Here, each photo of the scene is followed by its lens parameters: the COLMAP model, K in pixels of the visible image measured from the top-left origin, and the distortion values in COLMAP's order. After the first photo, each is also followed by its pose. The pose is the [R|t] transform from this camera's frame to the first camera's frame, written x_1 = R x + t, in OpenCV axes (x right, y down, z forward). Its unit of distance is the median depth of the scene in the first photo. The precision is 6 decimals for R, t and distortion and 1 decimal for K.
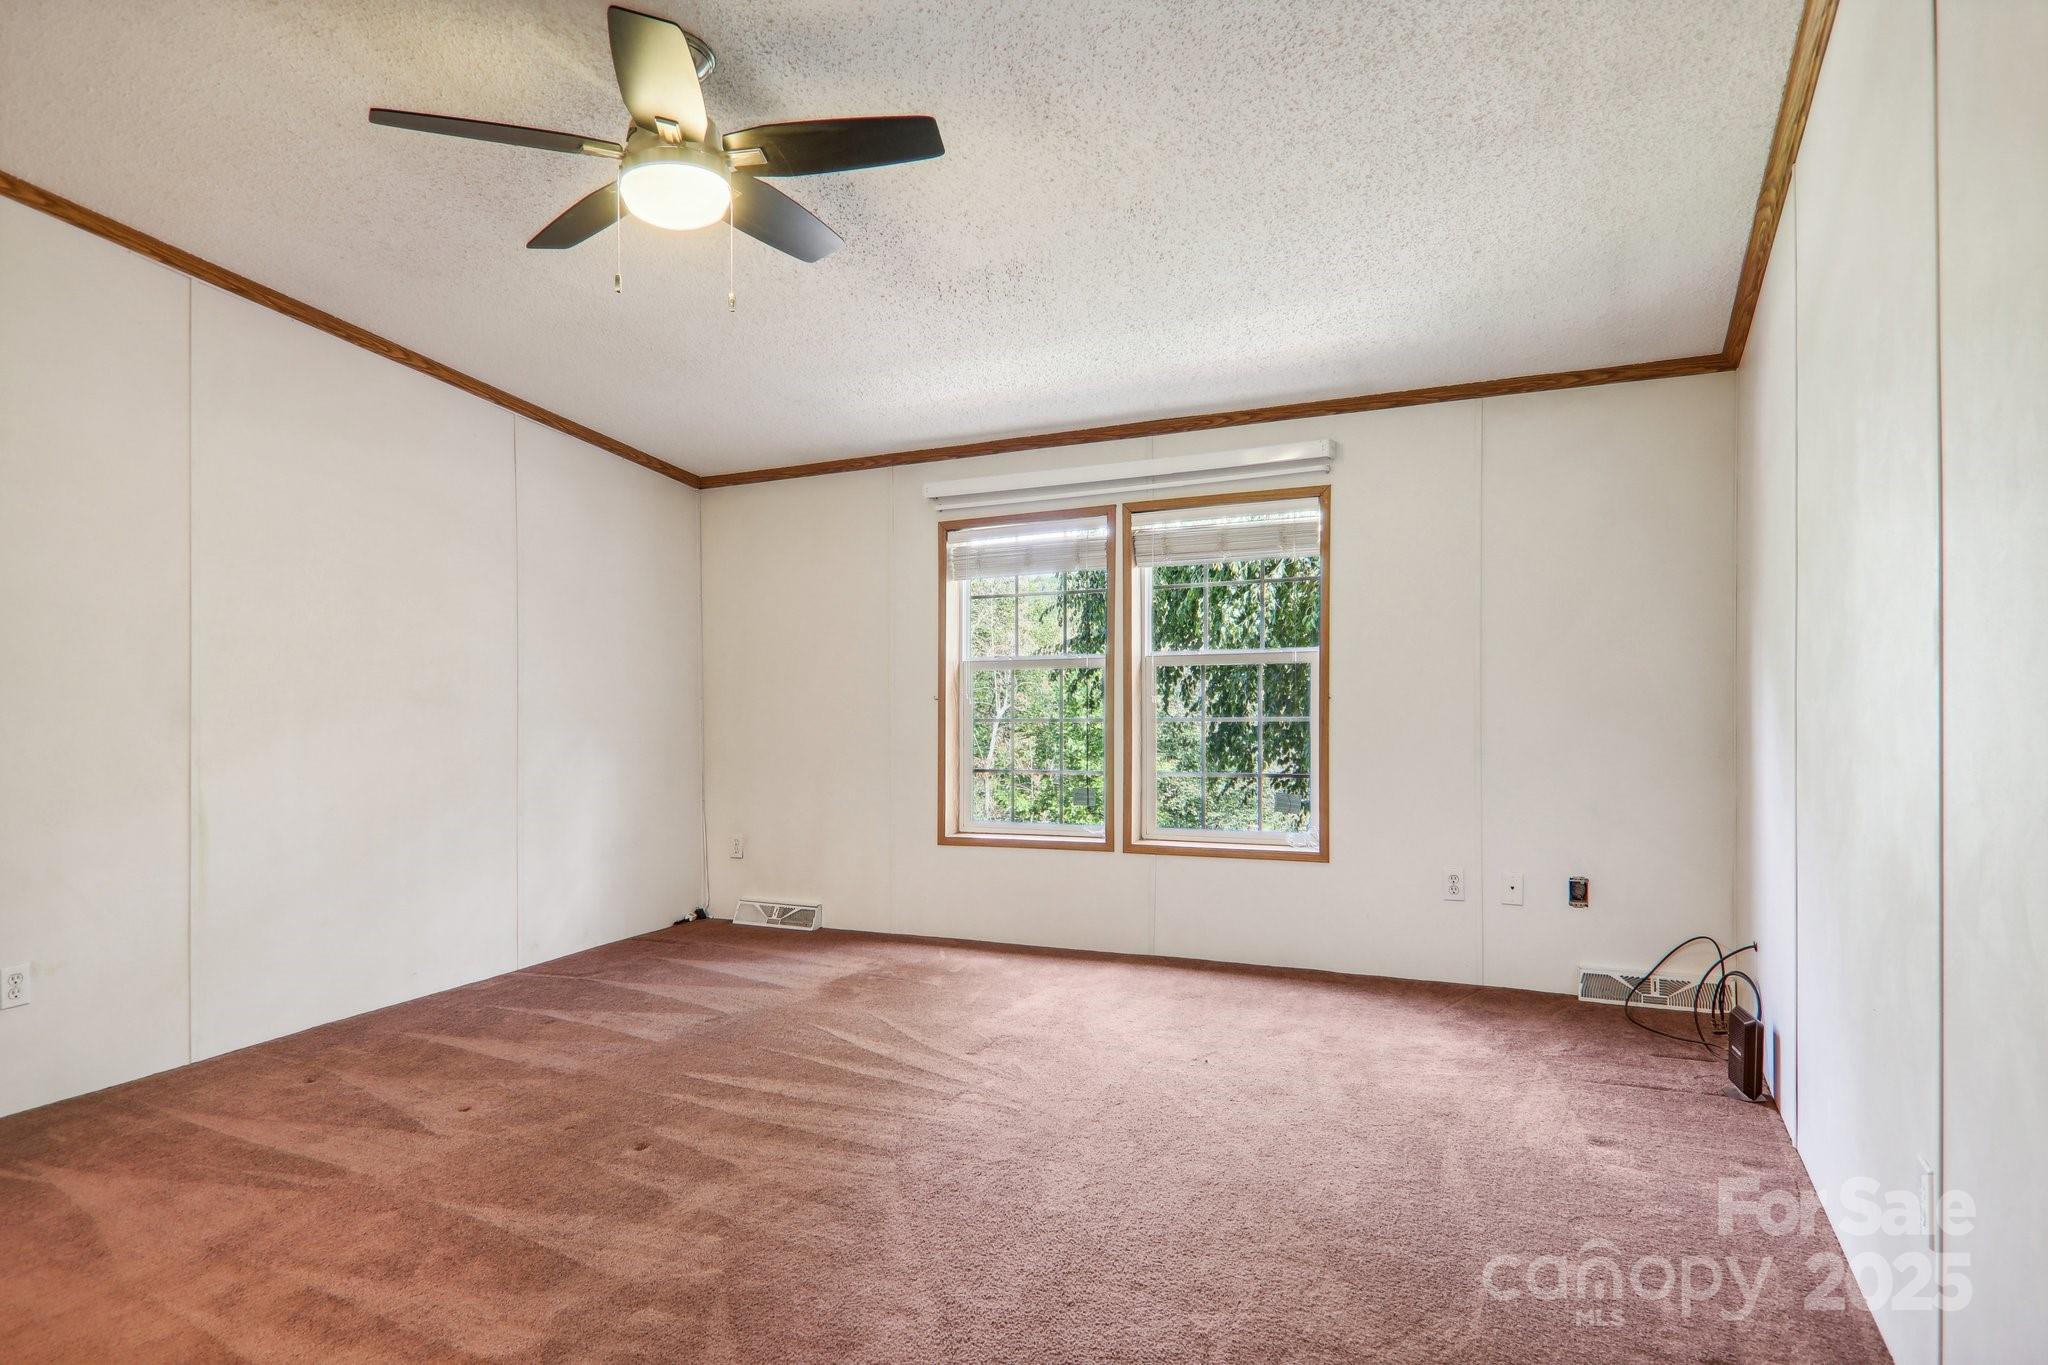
lens RADIAL K [[1144.5, 0, 1028.7], [0, 1144.5, 682.4], [0, 0, 1]] dist [0.006491, -0.007421]
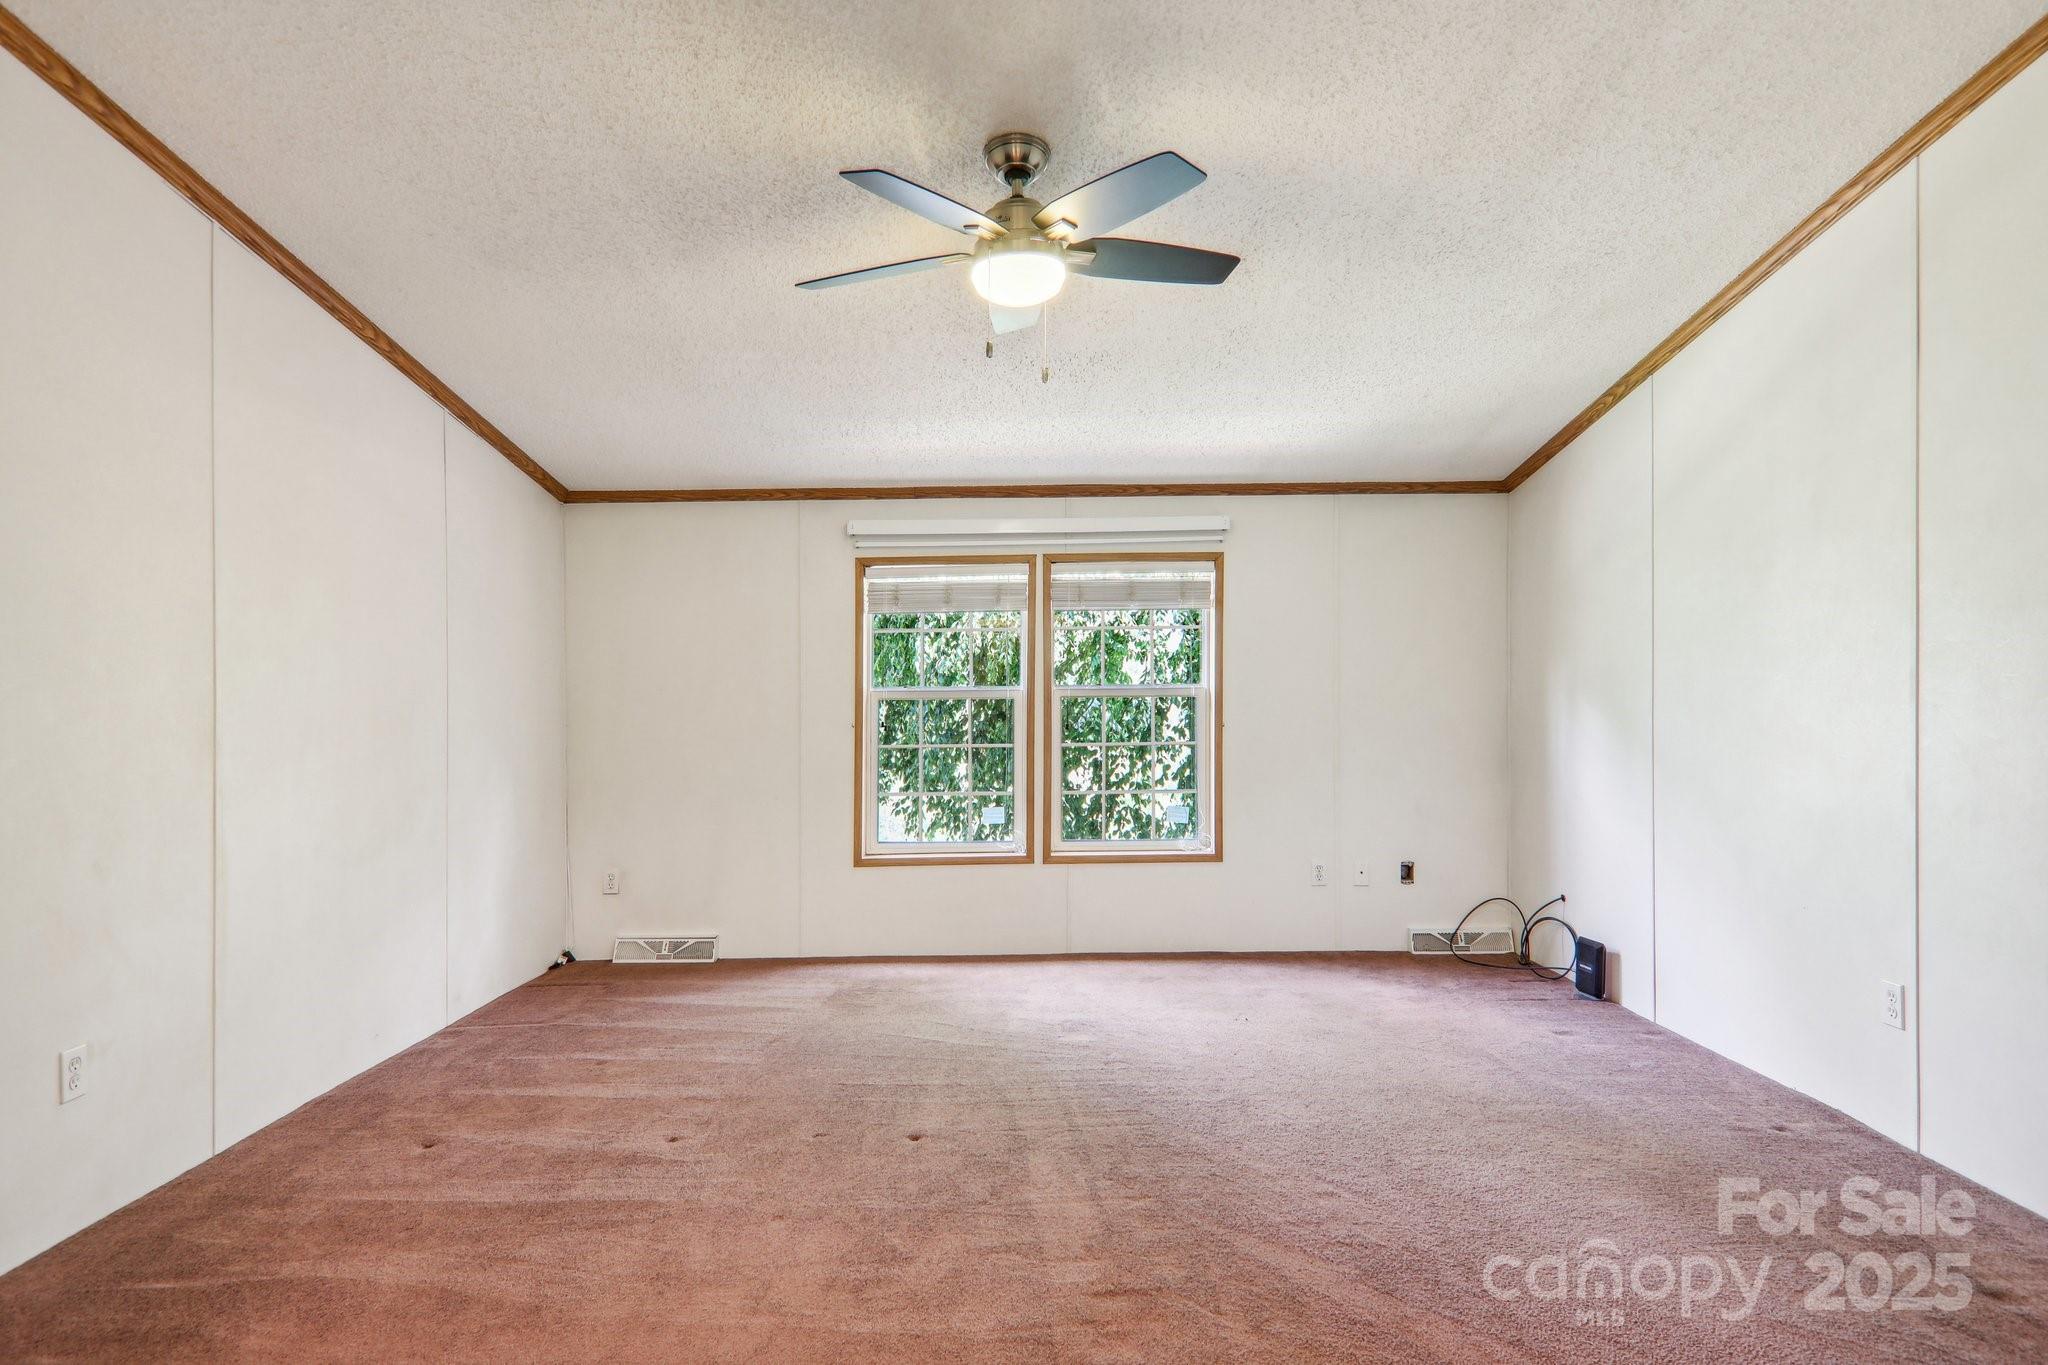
lens RADIAL K [[1144.5, 0, 1025.6], [0, 1144.5, 690.0], [0, 0, 1]] dist [0.006491, -0.007421]
pose [[0.903835, 0.017980, 0.427502, -0.452759], [-0.006583, 0.999583, -0.028123, 0.010877], [-0.427830, 0.022604, 0.903577, -0.012415]]
